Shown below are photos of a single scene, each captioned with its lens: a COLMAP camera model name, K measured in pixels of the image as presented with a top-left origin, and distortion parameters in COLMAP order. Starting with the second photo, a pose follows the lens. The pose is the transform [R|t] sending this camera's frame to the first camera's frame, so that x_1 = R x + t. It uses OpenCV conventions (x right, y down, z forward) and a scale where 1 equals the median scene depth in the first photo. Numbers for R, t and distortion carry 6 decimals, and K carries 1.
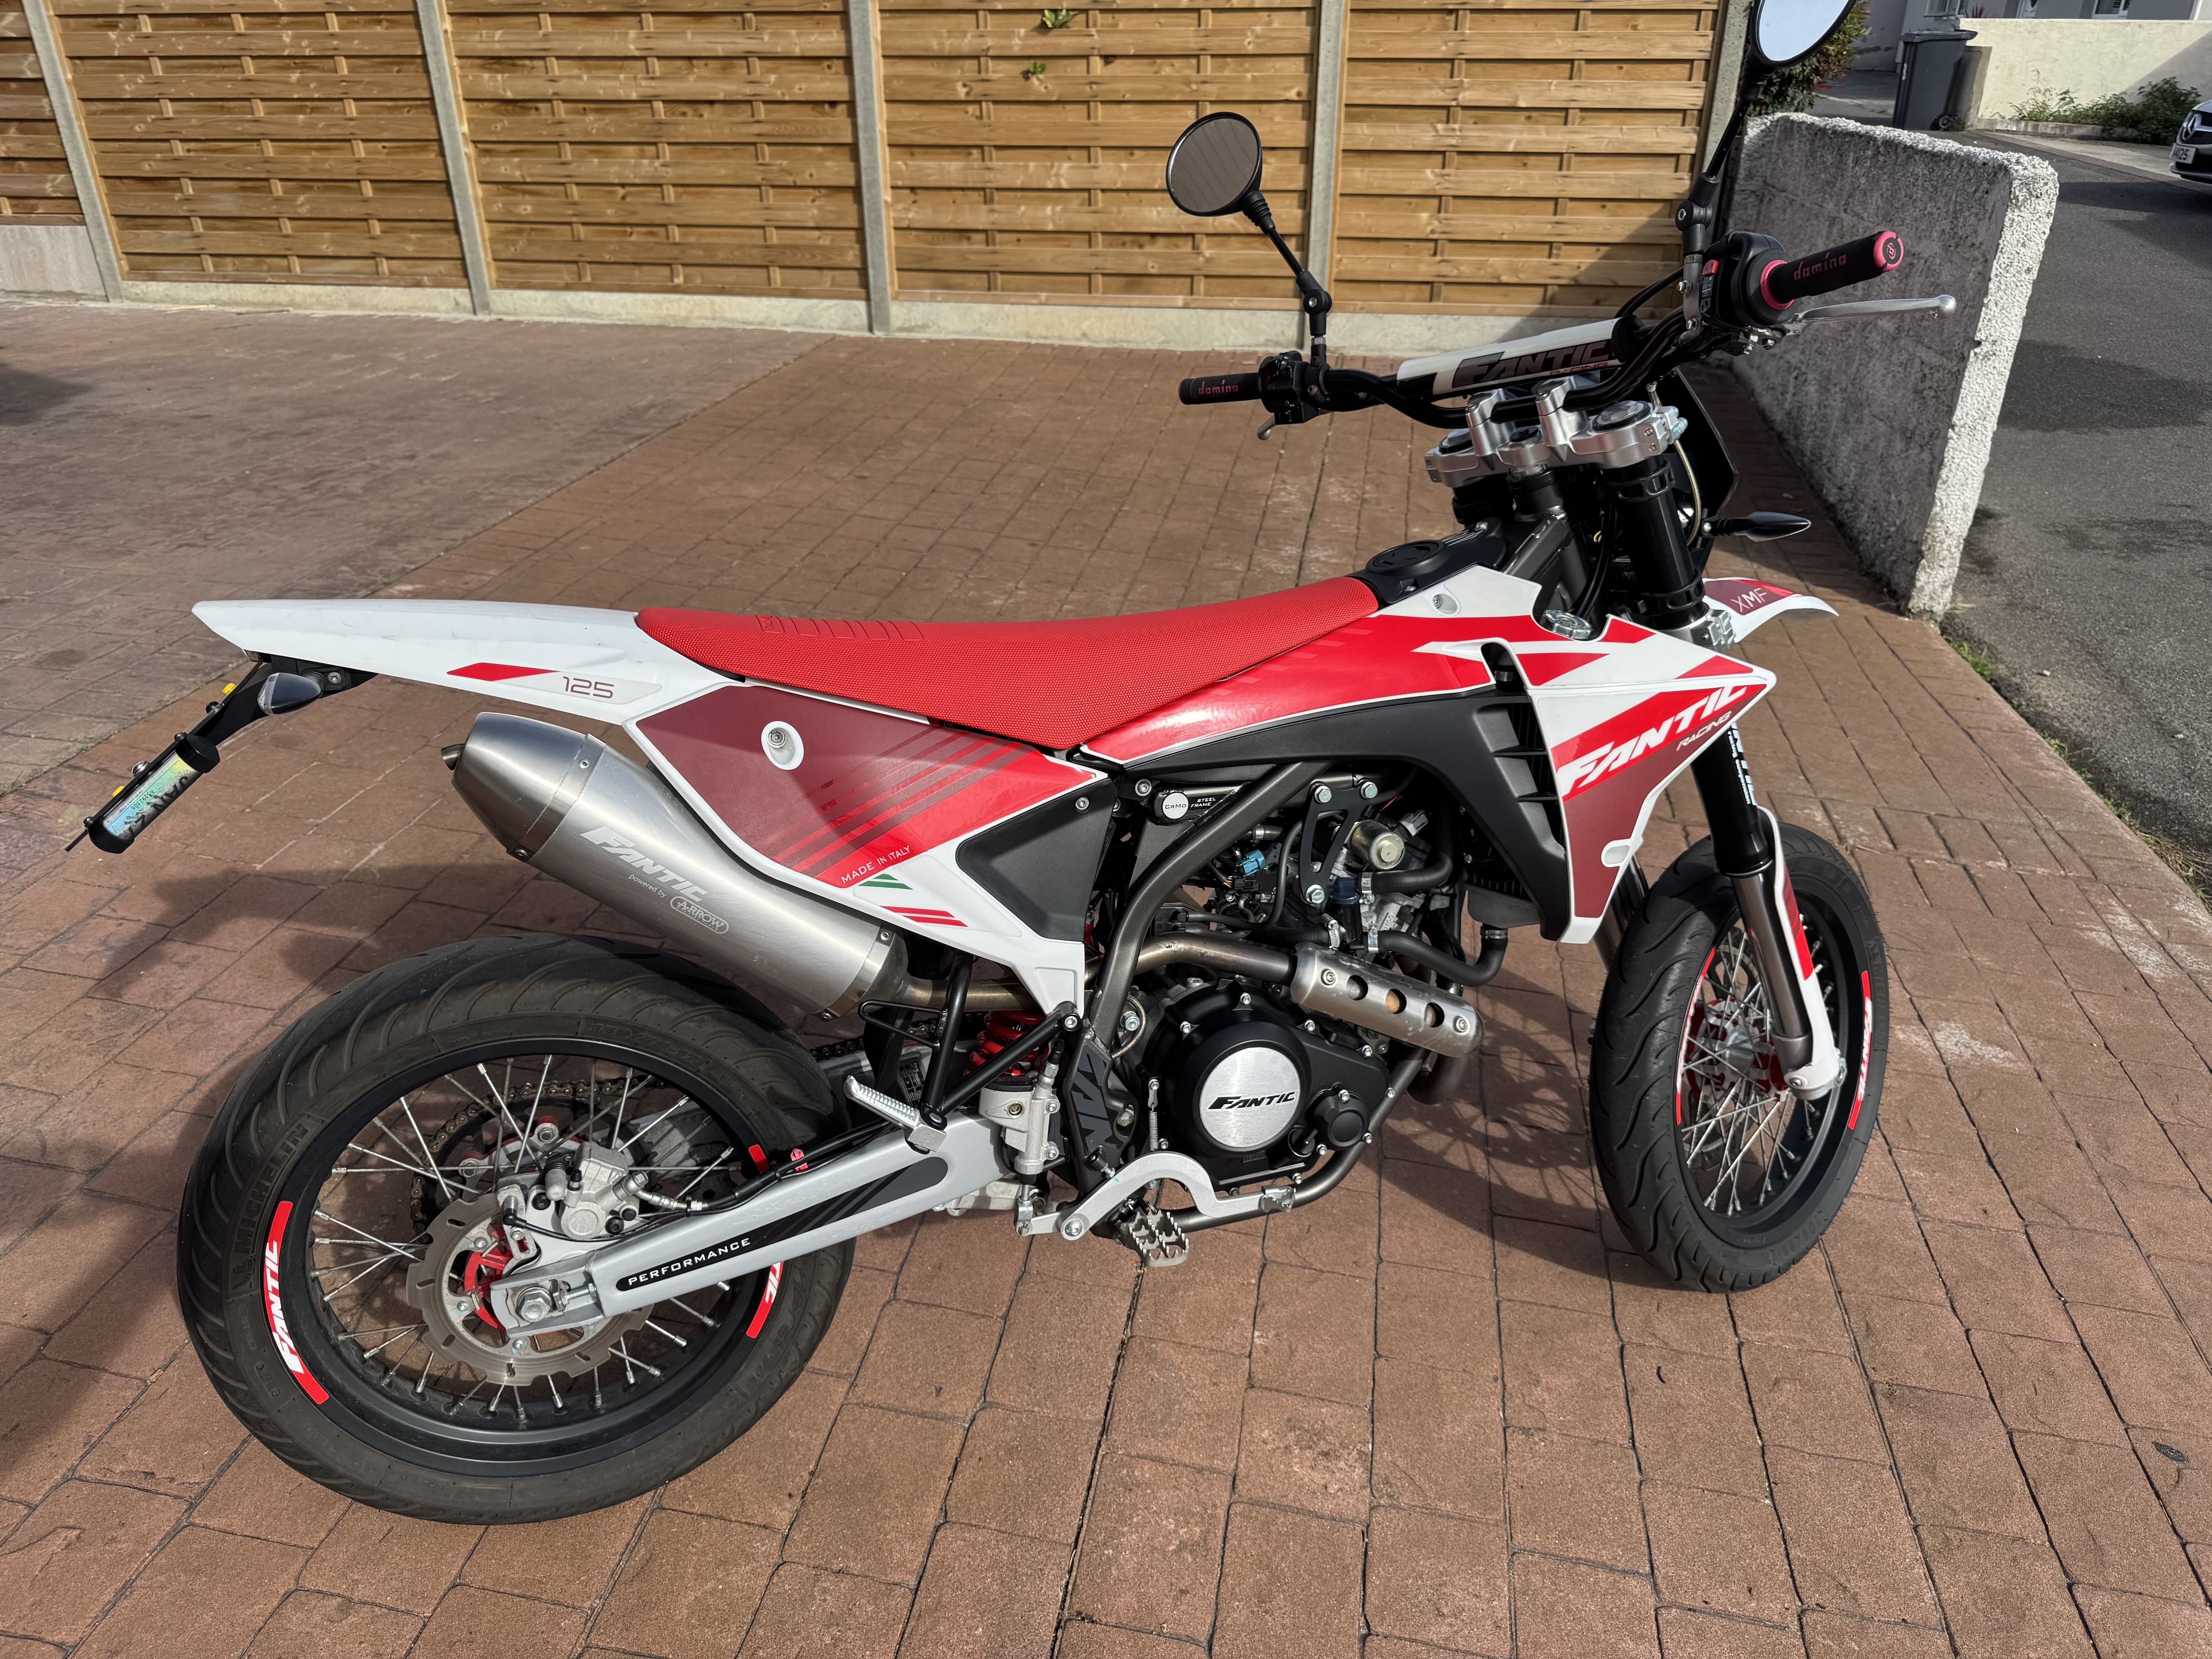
lens RADIAL K [[1567.0, 0, 1106.0], [0, 1567.0, 829.5], [0, 0, 1]] dist [0.057194, -0.068889]
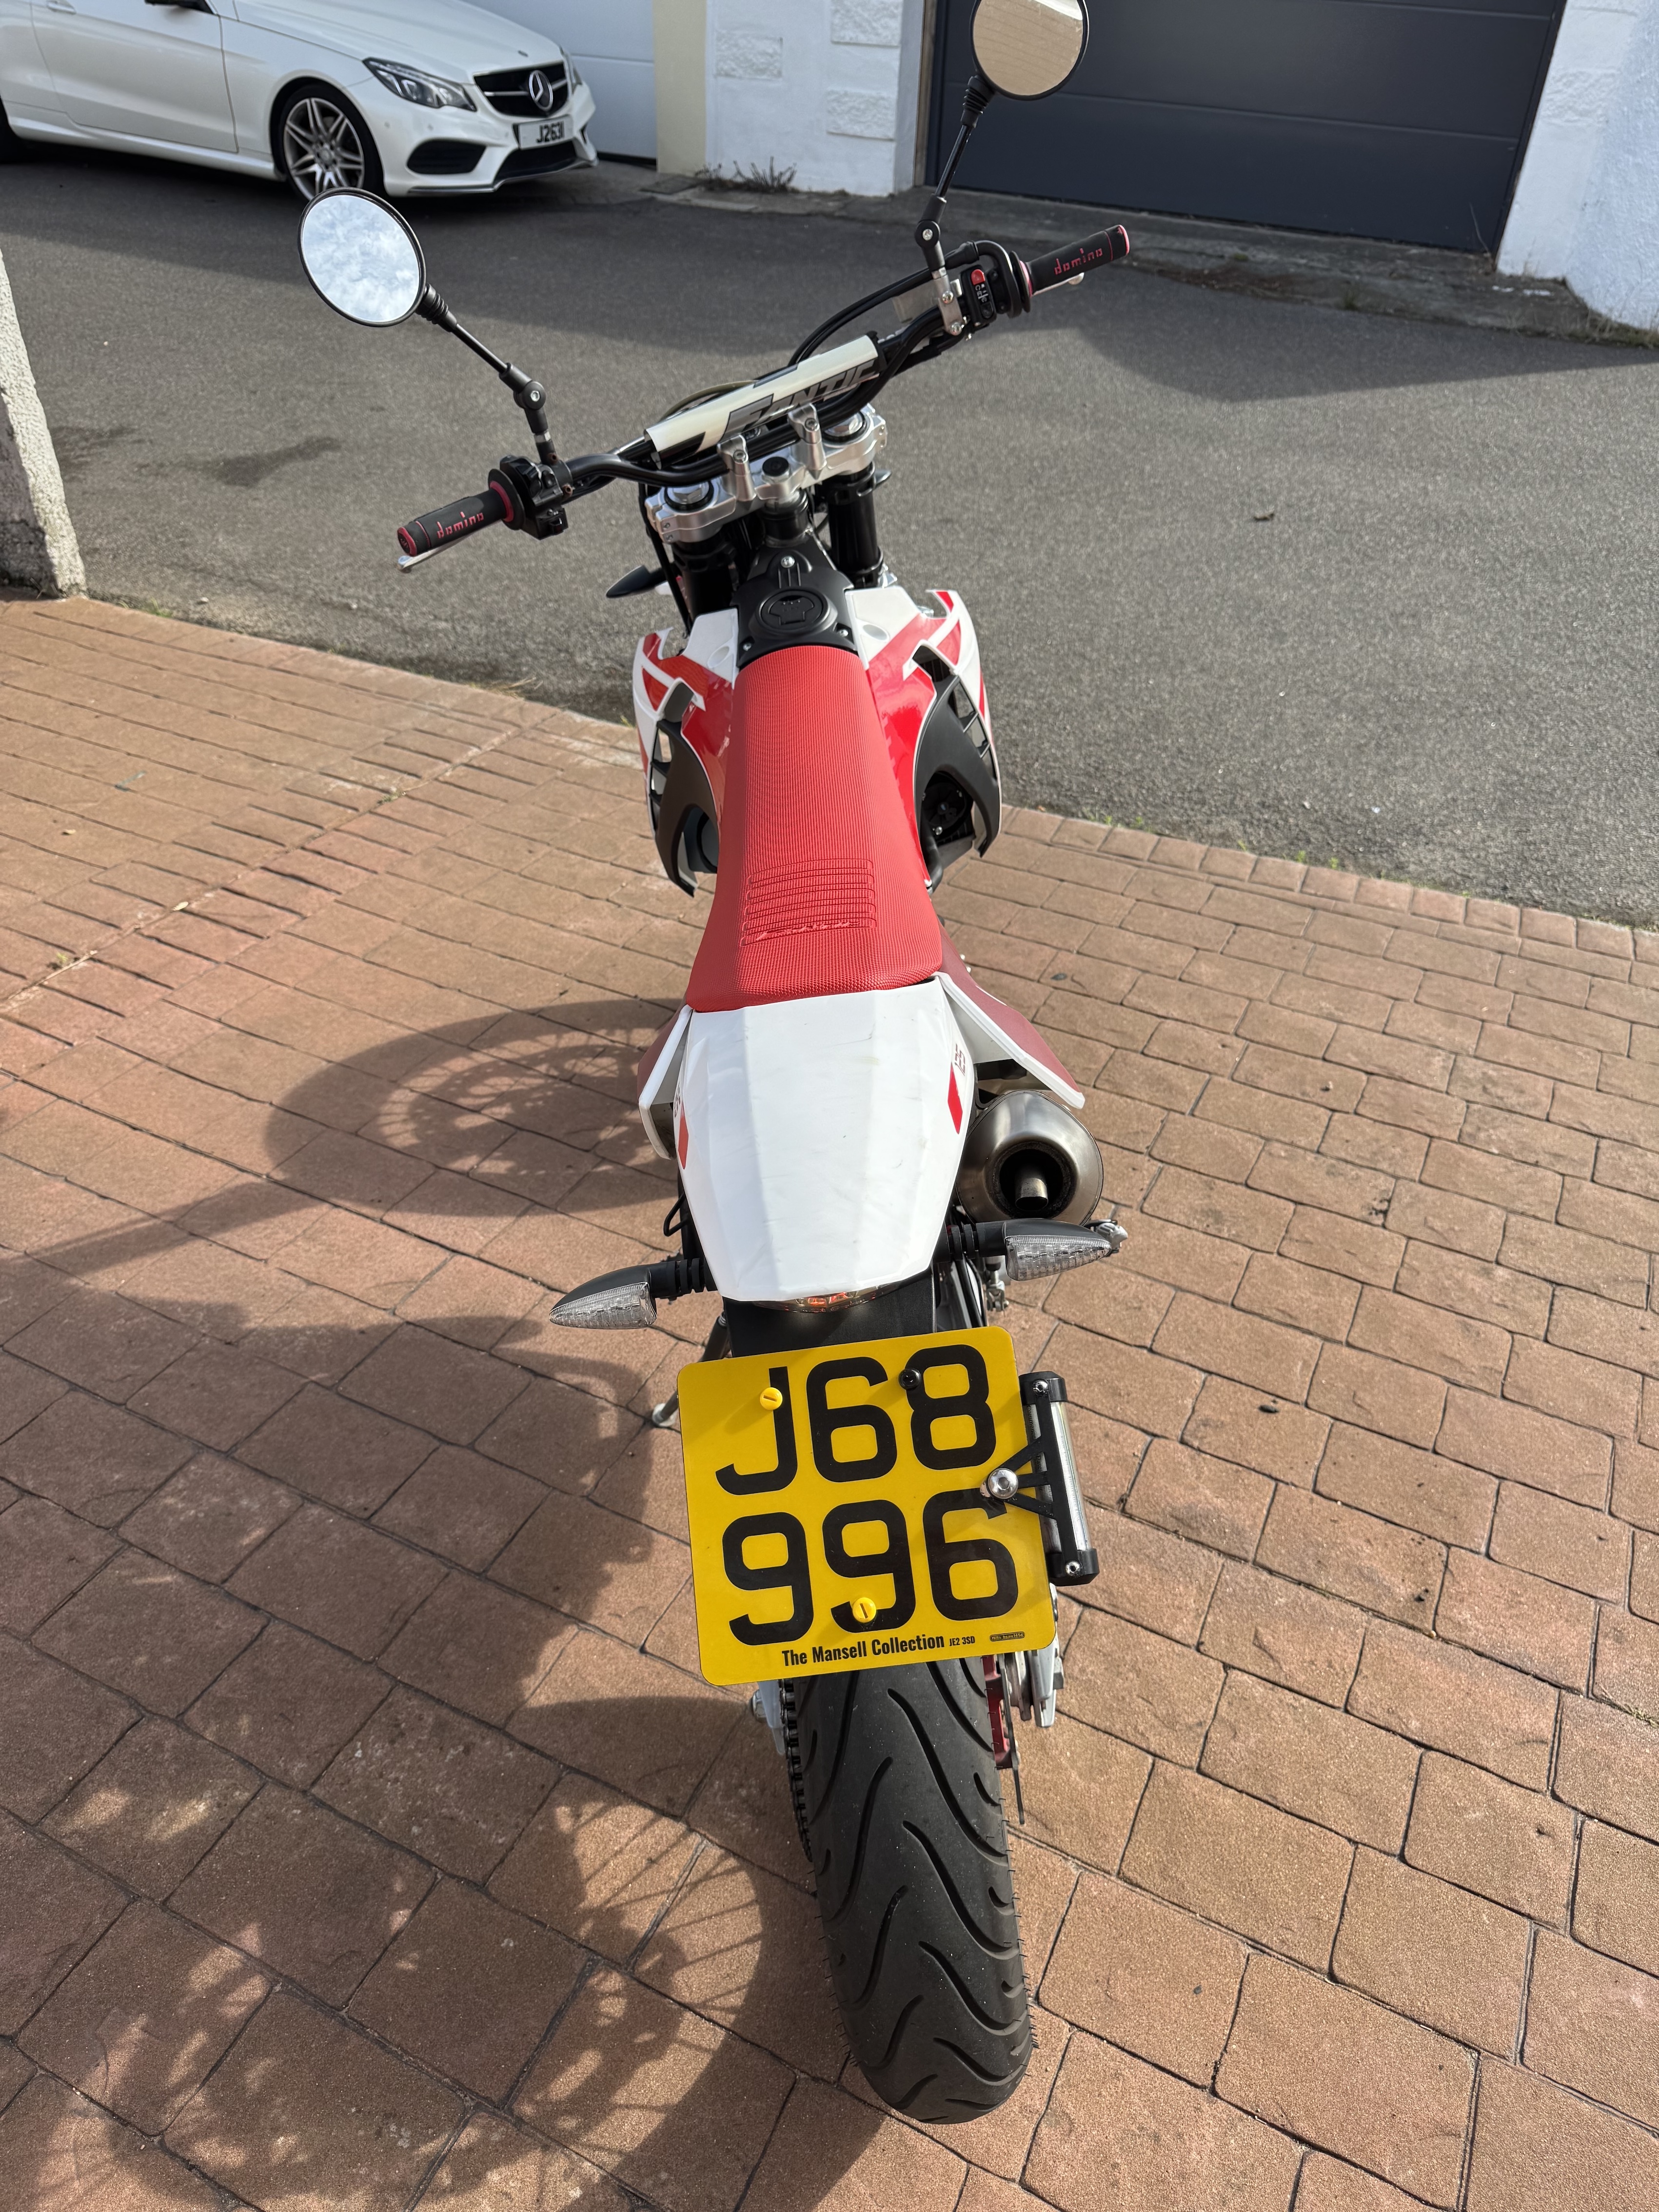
lens RADIAL K [[1566.9, 0, 829.5], [0, 1566.9, 1106.0], [0, 0, 1]] dist [0.057194, -0.068889]
pose [[0.264617, -0.590721, 0.762251, -0.170722], [0.414486, 0.783362, 0.463191, -0.085320], [-0.870735, 0.193374, 0.452136, 0.125873]]
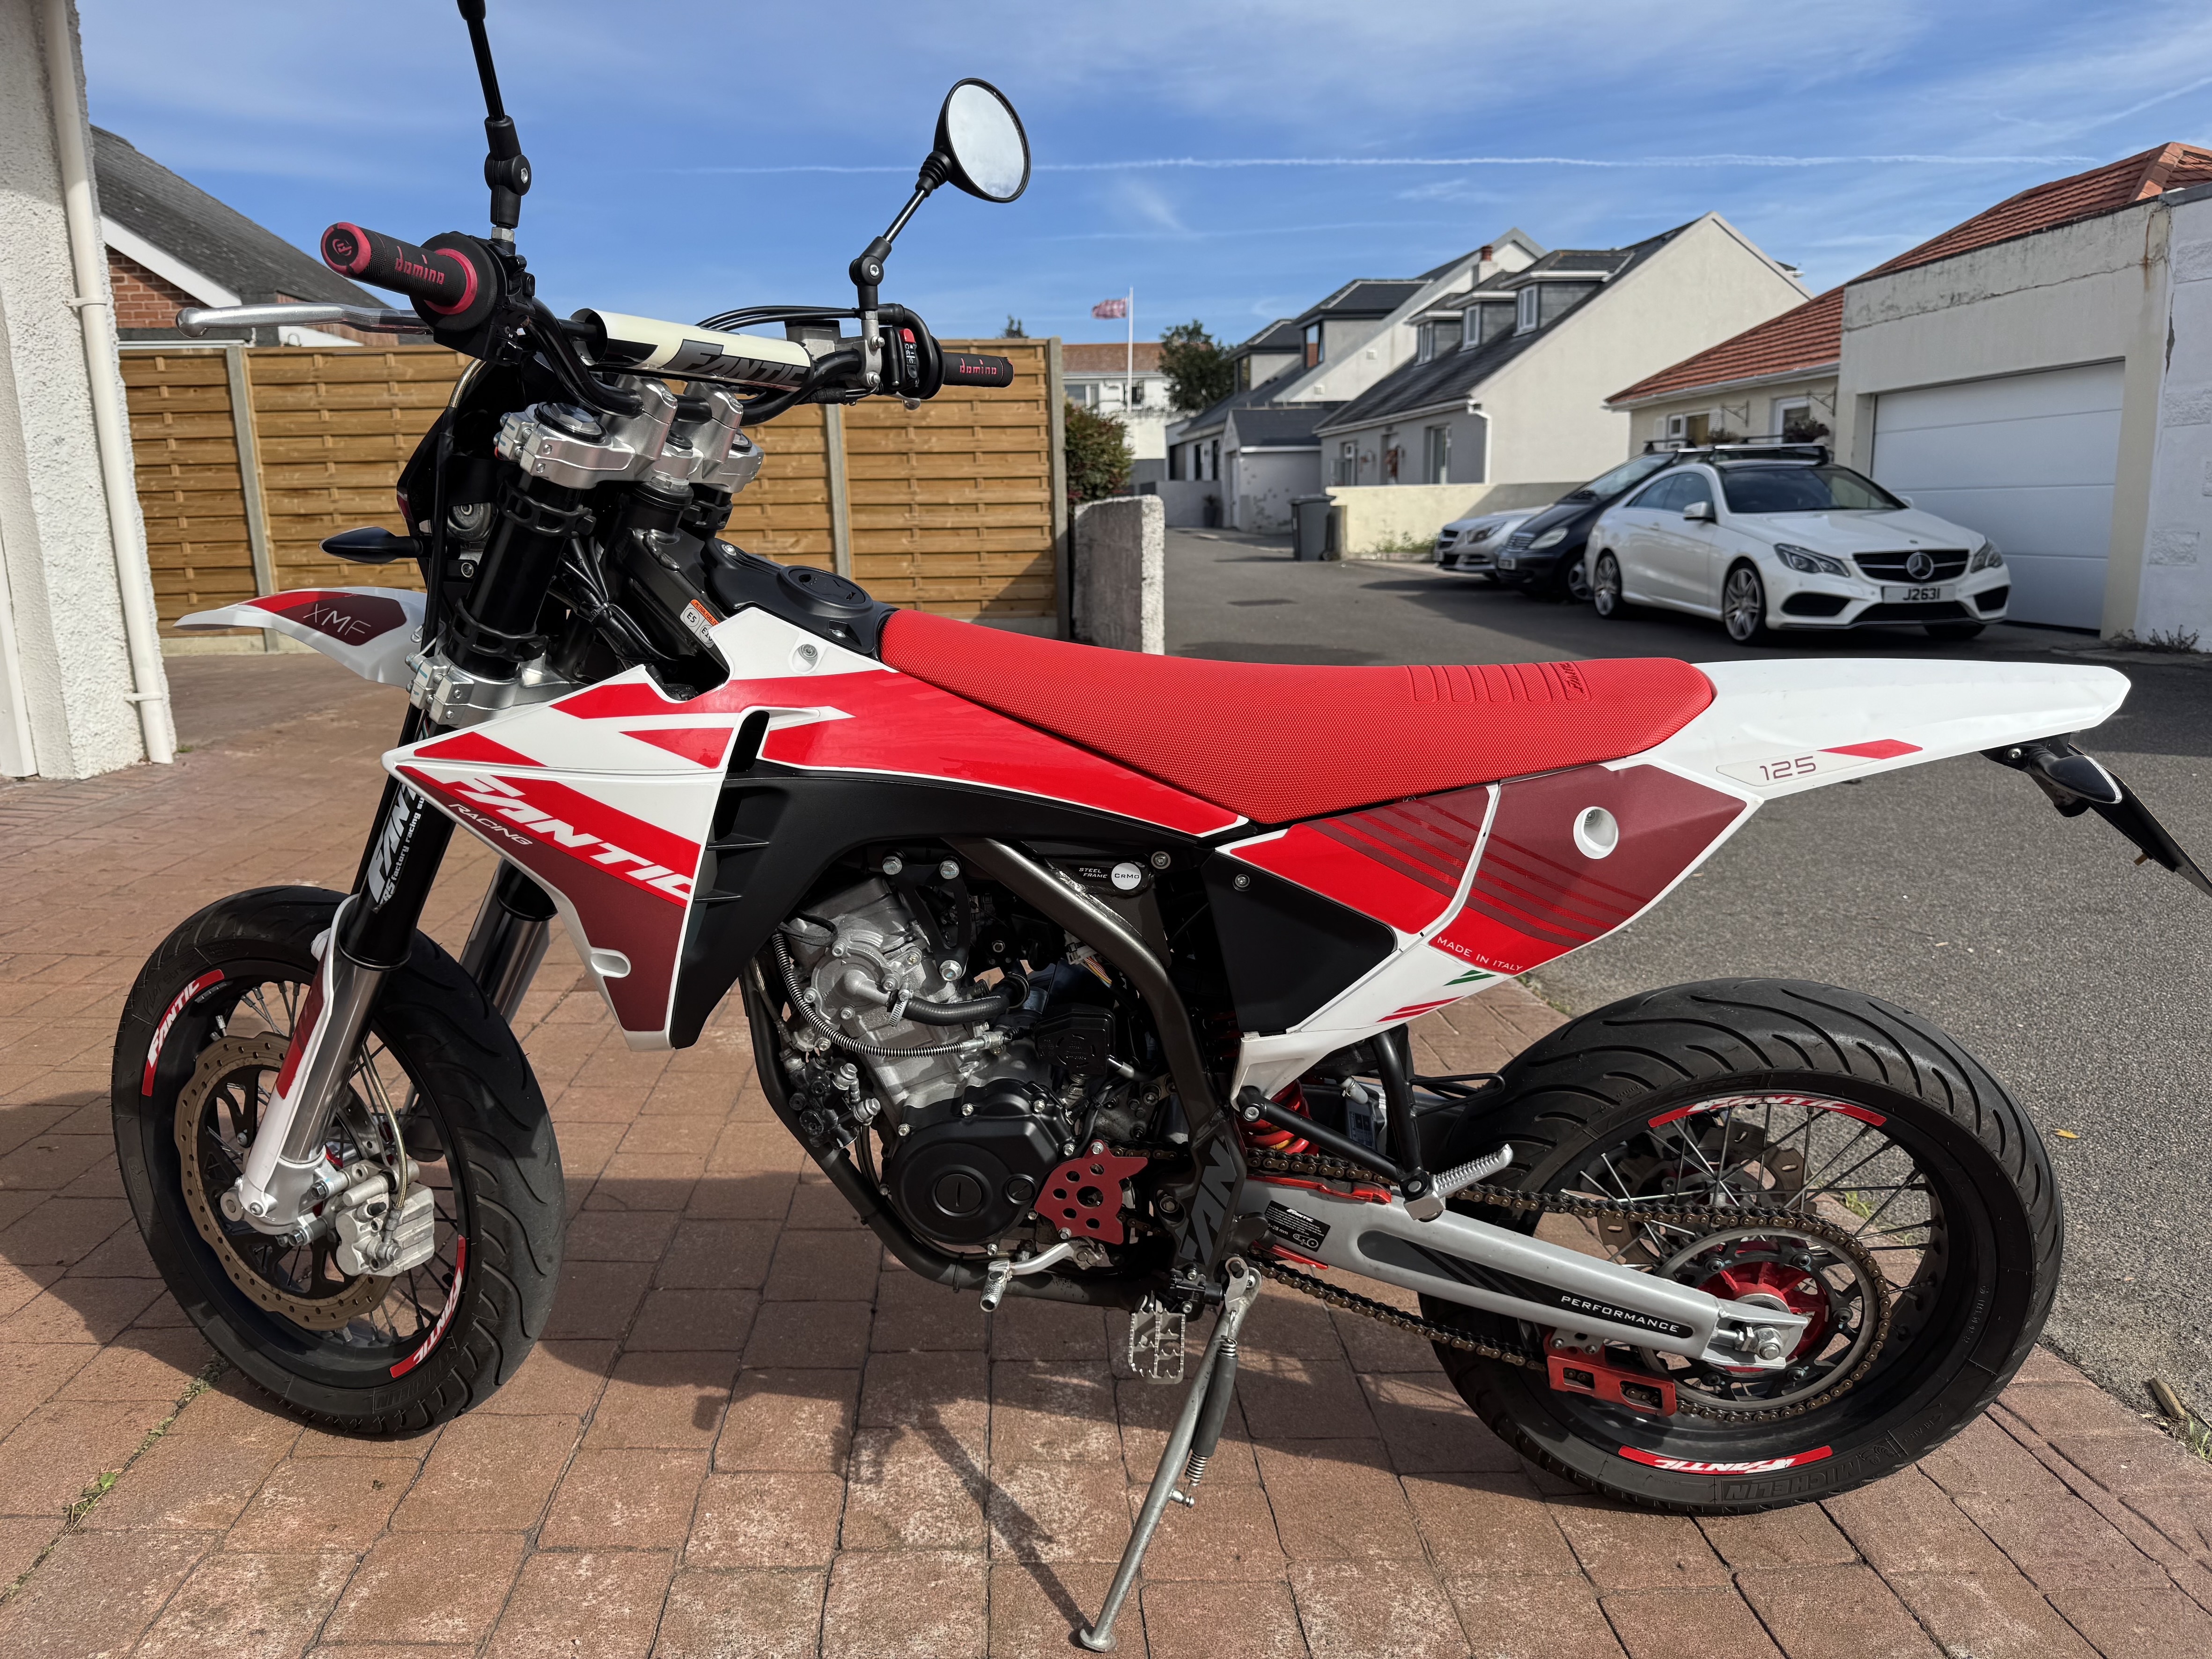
lens RADIAL K [[1567.1, 0, 1106.0], [0, 1567.1, 829.5], [0, 0, 1]] dist [0.057194, -0.068889]
pose [[0.972169, -0.063578, 0.225488, 0.013854], [0.124301, 0.955810, -0.266413, 0.337873], [-0.198586, 0.287027, 0.937112, -0.504654]]
